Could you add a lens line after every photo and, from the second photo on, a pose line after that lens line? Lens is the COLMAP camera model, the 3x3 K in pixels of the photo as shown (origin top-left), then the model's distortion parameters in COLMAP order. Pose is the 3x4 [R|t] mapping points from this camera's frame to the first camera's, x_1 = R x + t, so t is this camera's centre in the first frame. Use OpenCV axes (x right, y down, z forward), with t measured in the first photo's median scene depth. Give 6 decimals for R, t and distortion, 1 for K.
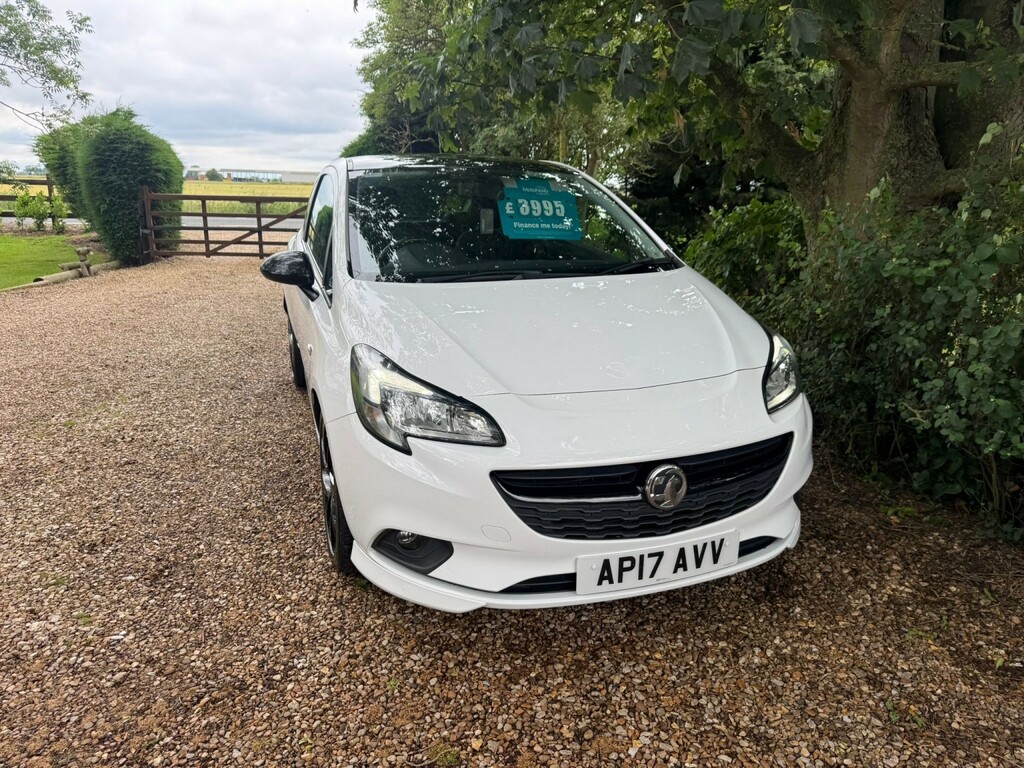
lens RADIAL K [[742.6, 0, 509.5], [0, 742.6, 374.5], [0, 0, 1]] dist [0.014814, -0.032938]
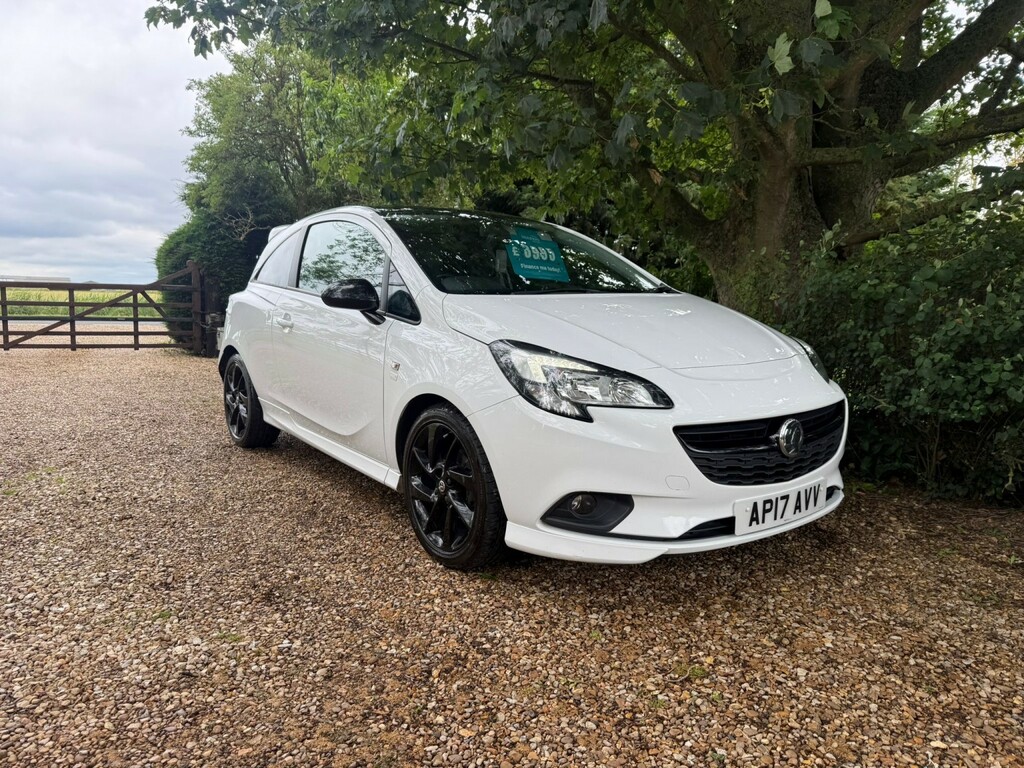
lens RADIAL K [[742.6, 0, 489.9], [0, 742.6, 387.4], [0, 0, 1]] dist [0.014814, -0.032938]
pose [[0.956299, -0.033234, 0.290496, -0.591721], [0.069917, 0.990688, -0.116826, 0.169548], [-0.283909, 0.132031, 0.949718, -0.031595]]
